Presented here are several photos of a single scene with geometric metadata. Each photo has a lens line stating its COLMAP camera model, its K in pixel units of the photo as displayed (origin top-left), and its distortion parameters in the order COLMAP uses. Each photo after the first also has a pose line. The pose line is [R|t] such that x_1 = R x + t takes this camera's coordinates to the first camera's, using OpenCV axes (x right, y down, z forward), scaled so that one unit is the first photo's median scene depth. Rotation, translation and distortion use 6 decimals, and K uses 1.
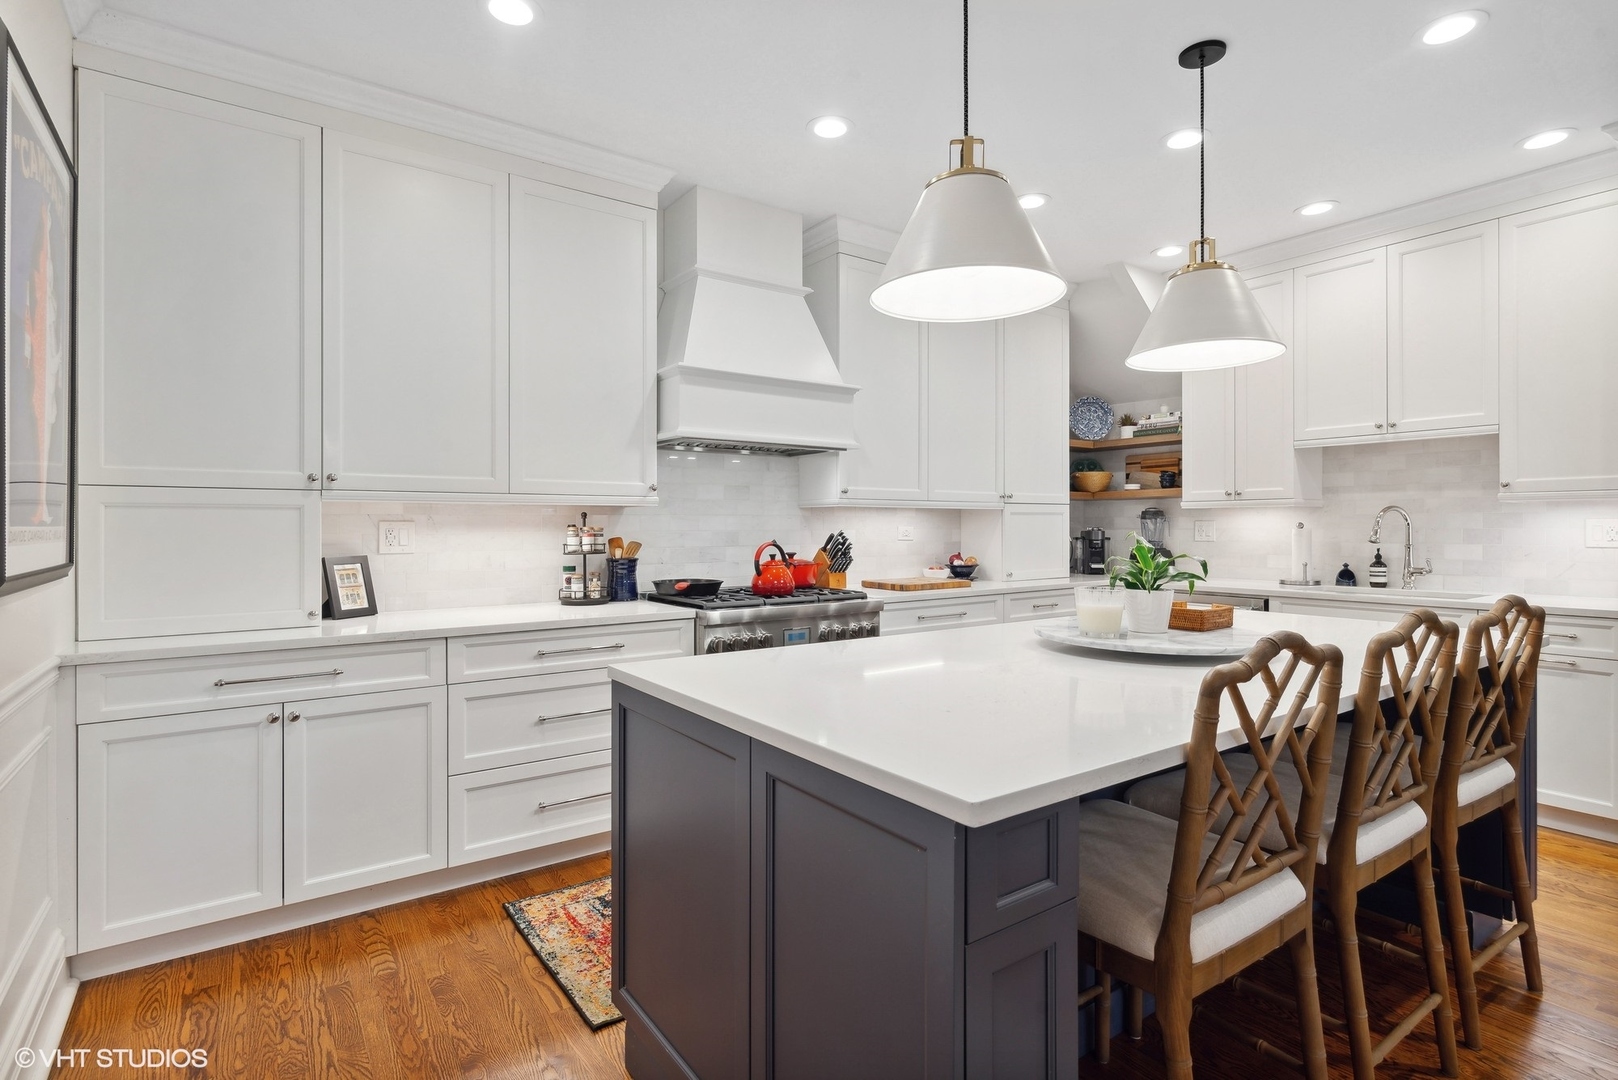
lens RADIAL K [[794.7, 0, 807.6], [0, 794.7, 526.9], [0, 0, 1]] dist [0.002537, 0.001133]
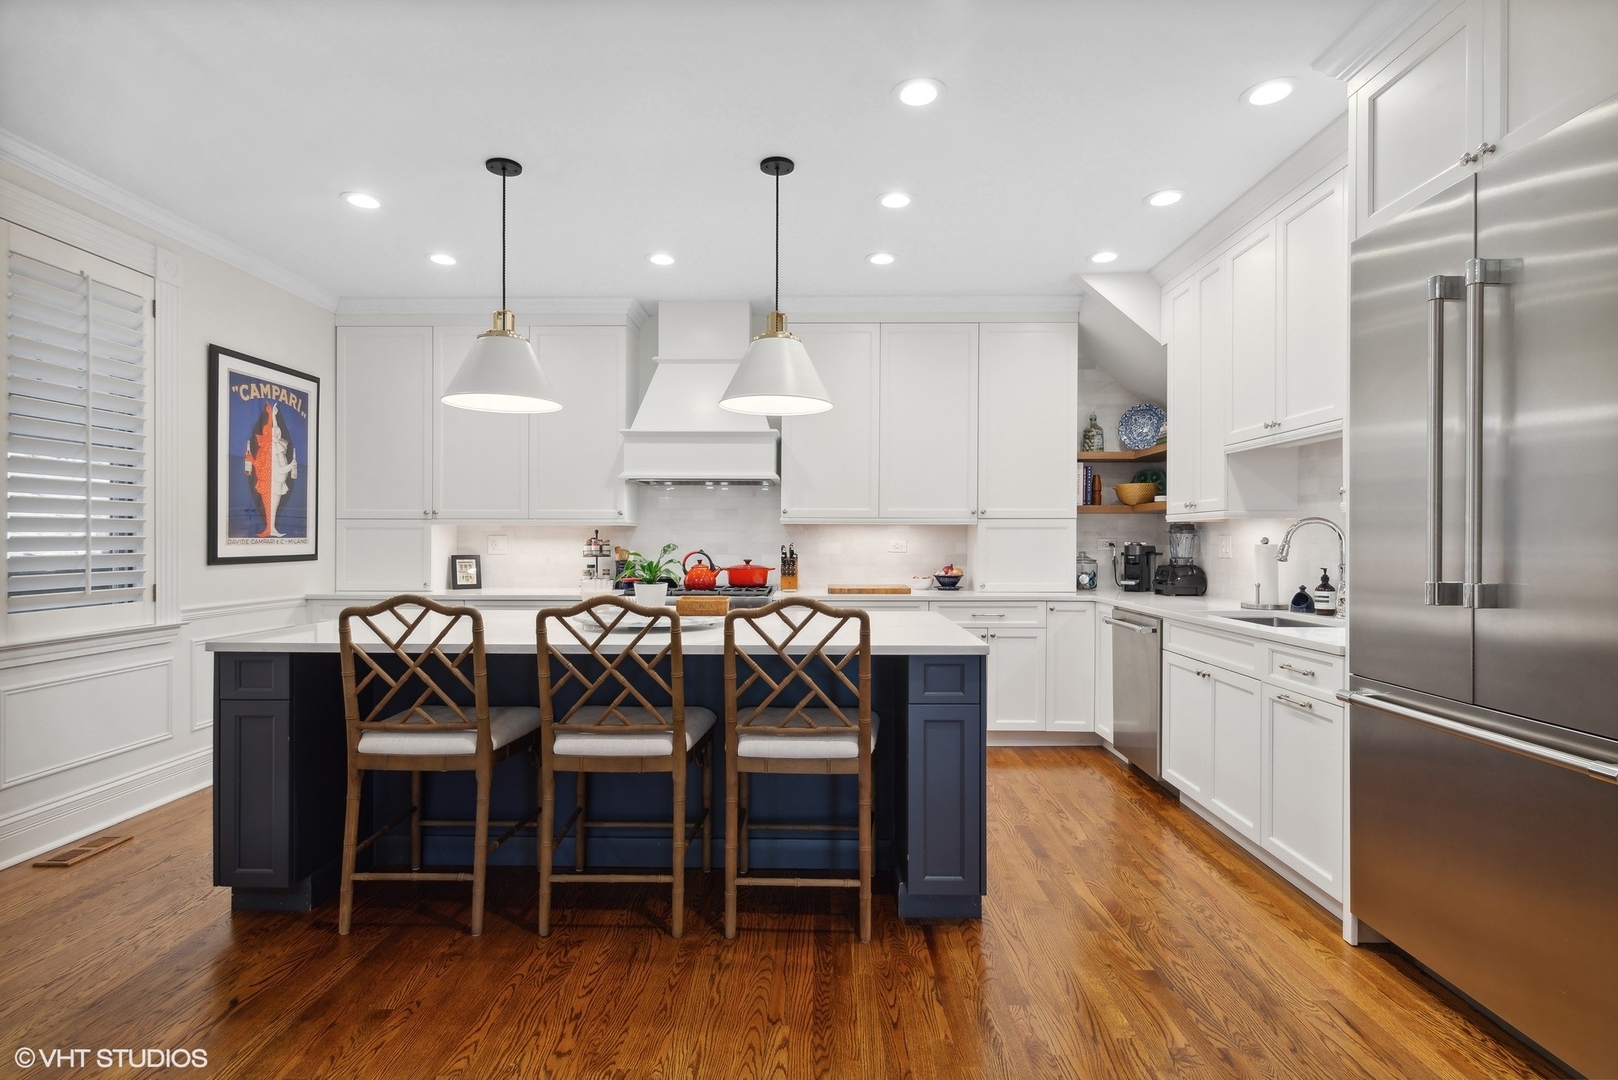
lens RADIAL K [[794.7, 0, 814.6], [0, 794.7, 543.3], [0, 0, 1]] dist [0.002537, 0.001133]
pose [[0.809774, 0.006793, -0.586702, 0.831020], [-0.004363, 0.999975, 0.005555, -0.002251], [0.586725, -0.001938, 0.809784, 0.003920]]
